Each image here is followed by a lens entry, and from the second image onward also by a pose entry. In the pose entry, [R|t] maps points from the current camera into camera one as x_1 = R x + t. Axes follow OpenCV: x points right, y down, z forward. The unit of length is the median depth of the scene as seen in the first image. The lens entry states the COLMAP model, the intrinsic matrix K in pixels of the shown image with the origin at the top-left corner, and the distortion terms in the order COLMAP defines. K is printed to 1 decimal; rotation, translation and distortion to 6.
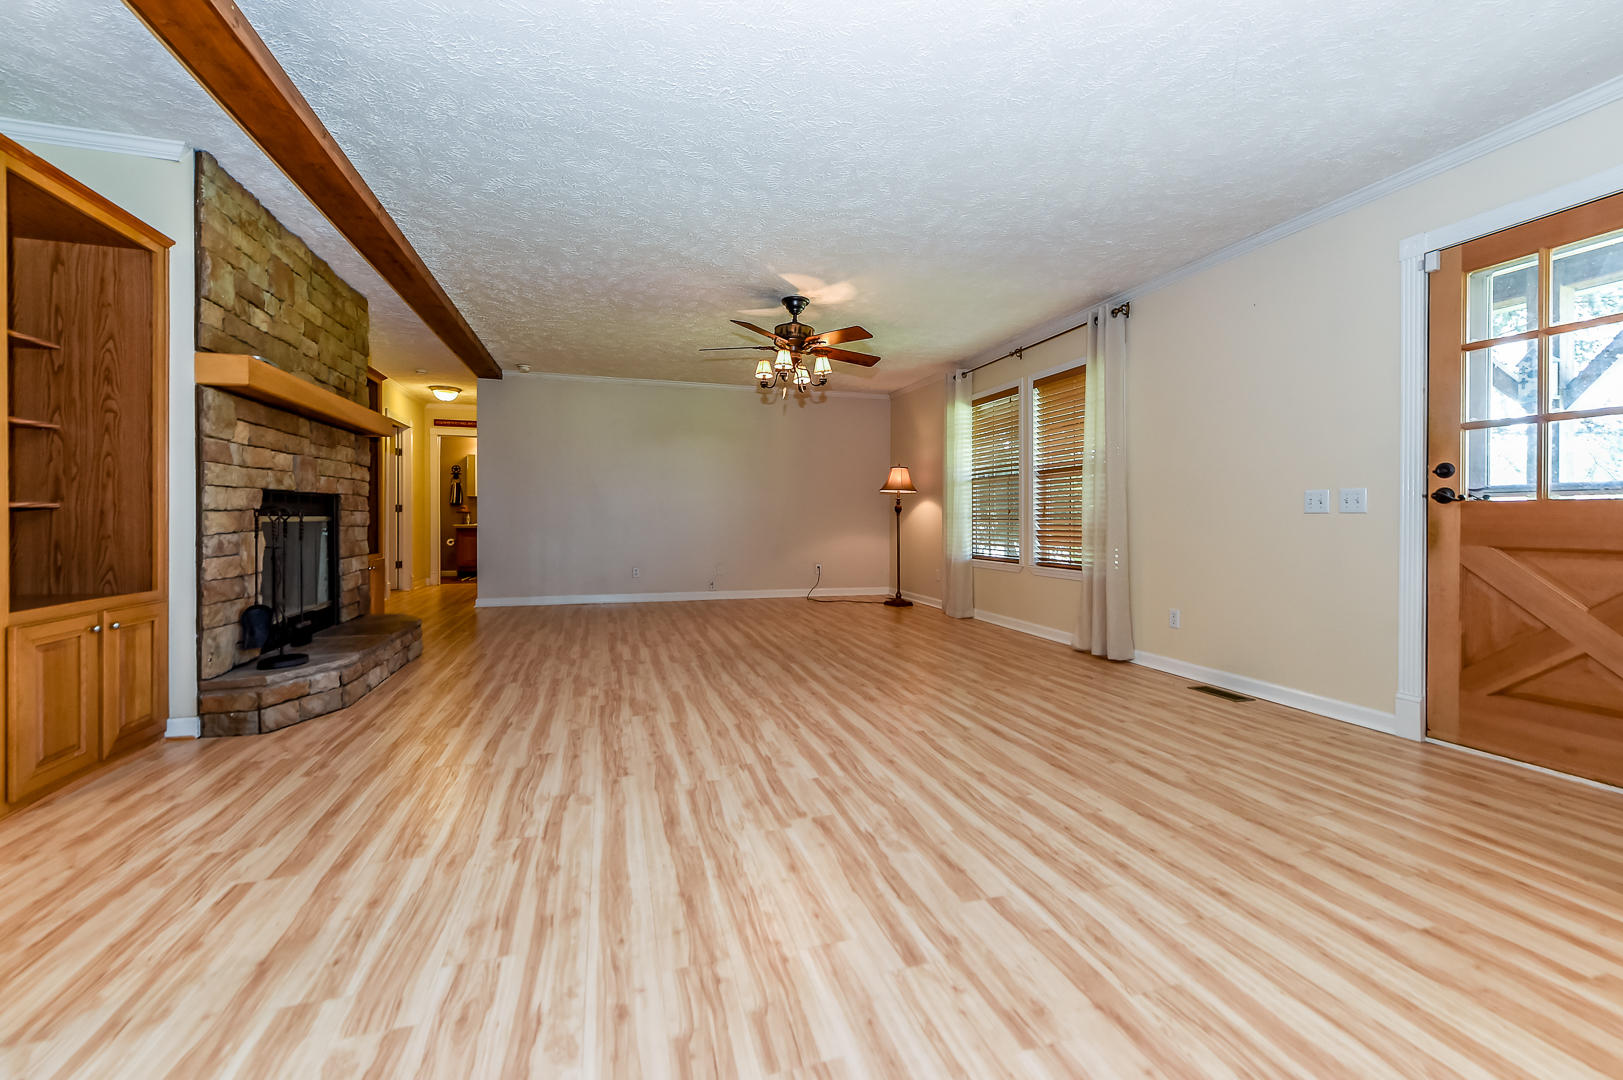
lens RADIAL K [[643.2, 0, 810.6], [0, 643.2, 521.2], [0, 0, 1]] dist [0.000771, -0.000503]
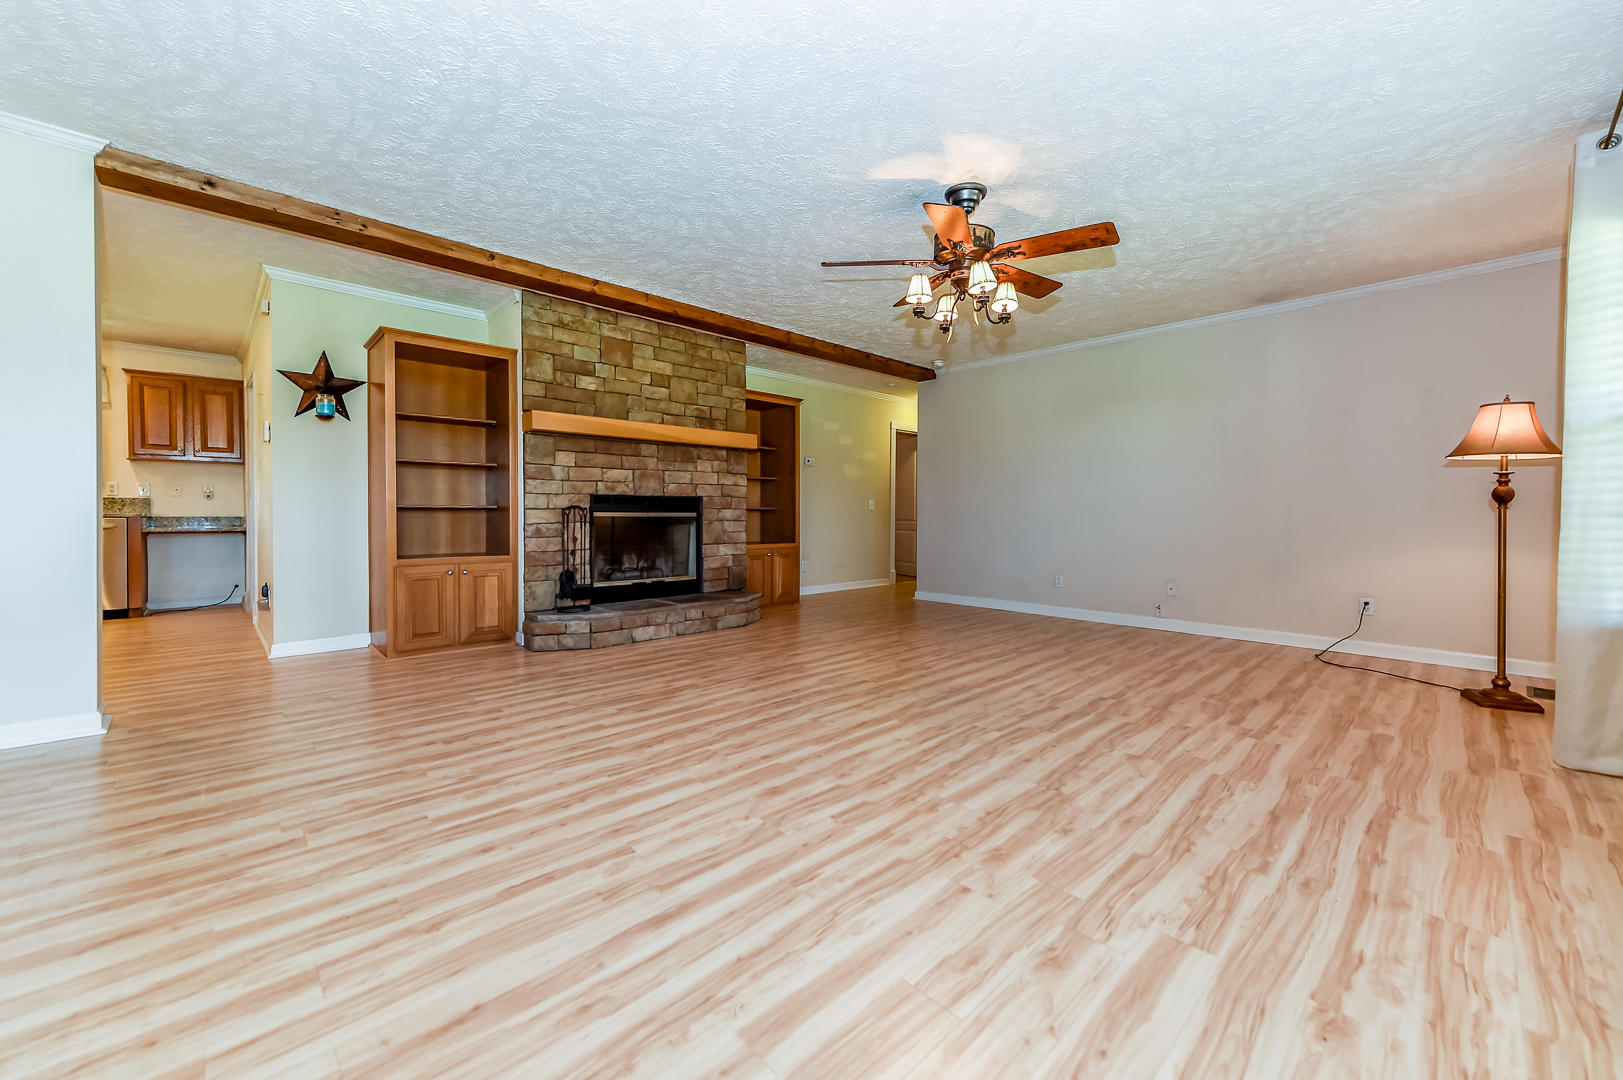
lens RADIAL K [[643.2, 0, 810.6], [0, 643.2, 521.2], [0, 0, 1]] dist [0.000771, -0.000503]
pose [[0.443569, 0.008992, -0.896195, 0.835538], [-0.006802, 0.999955, 0.006667, -0.001206], [0.896214, 0.003139, 0.443610, 0.905139]]
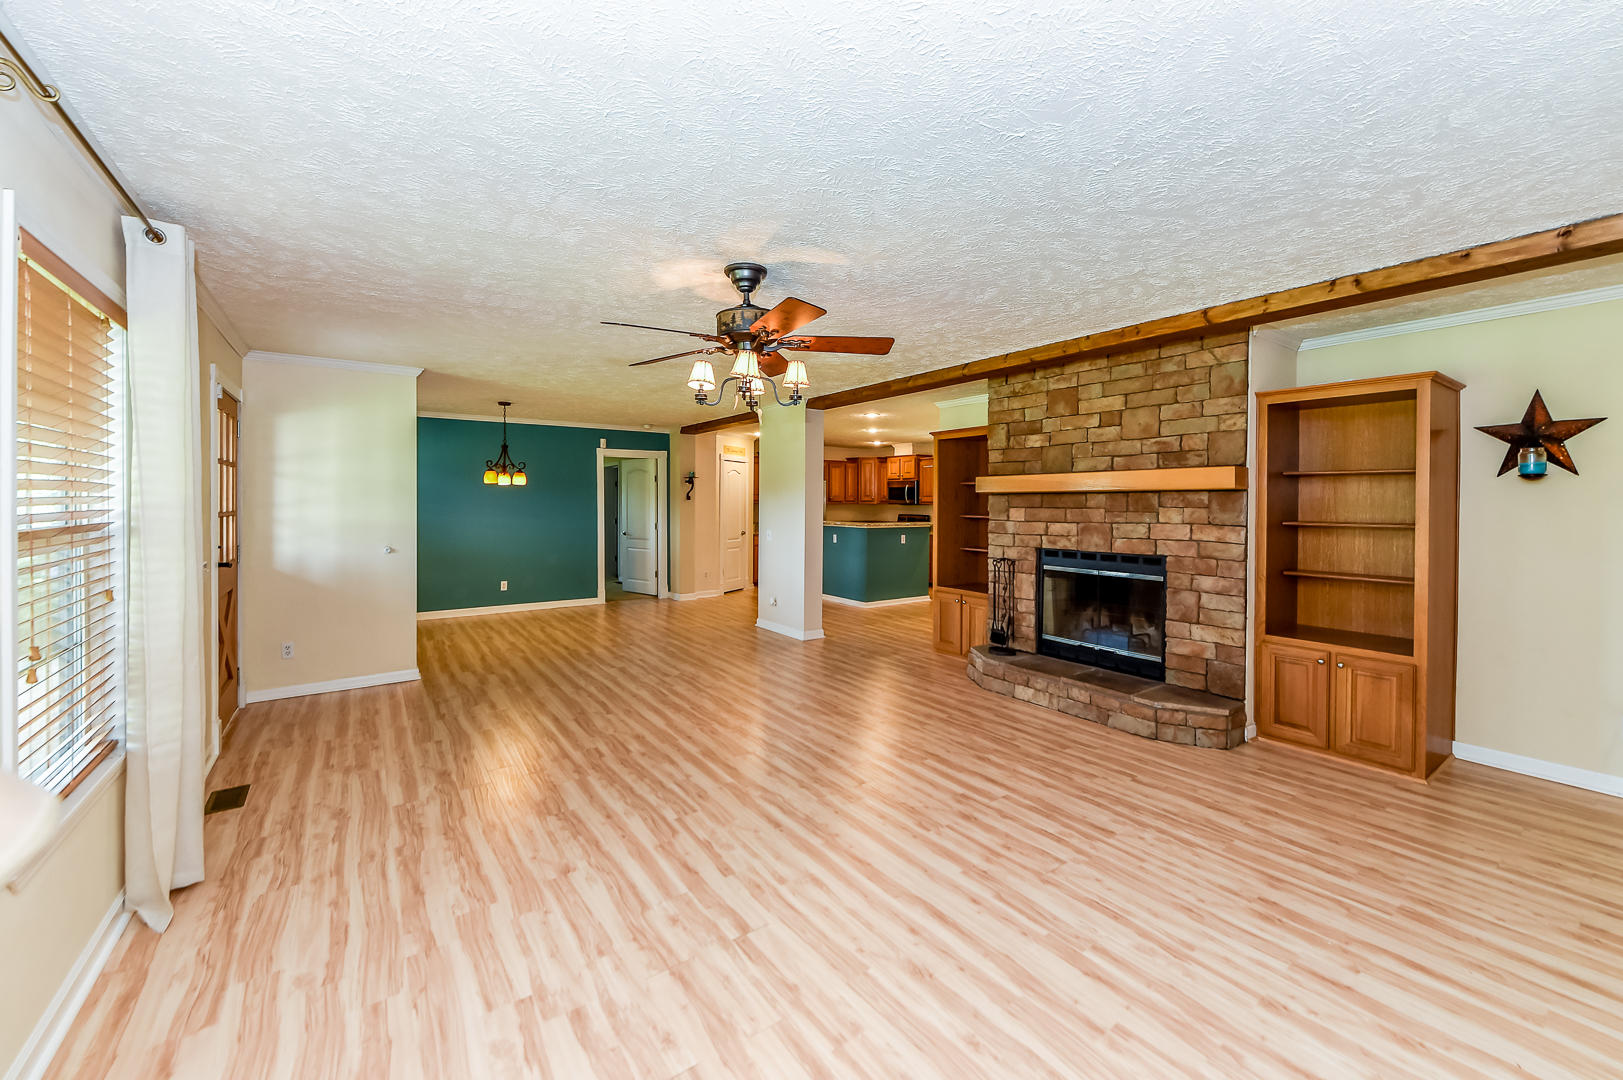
lens RADIAL K [[665.7, 0, 812.0], [0, 665.7, 505.0], [0, 0, 1]] dist [0.001580, -0.000330]
pose [[-0.959307, -0.002805, -0.282352, 0.148967], [-0.005788, 0.999936, 0.009729, -0.190814], [0.282306, 0.010967, -0.959262, 2.740121]]
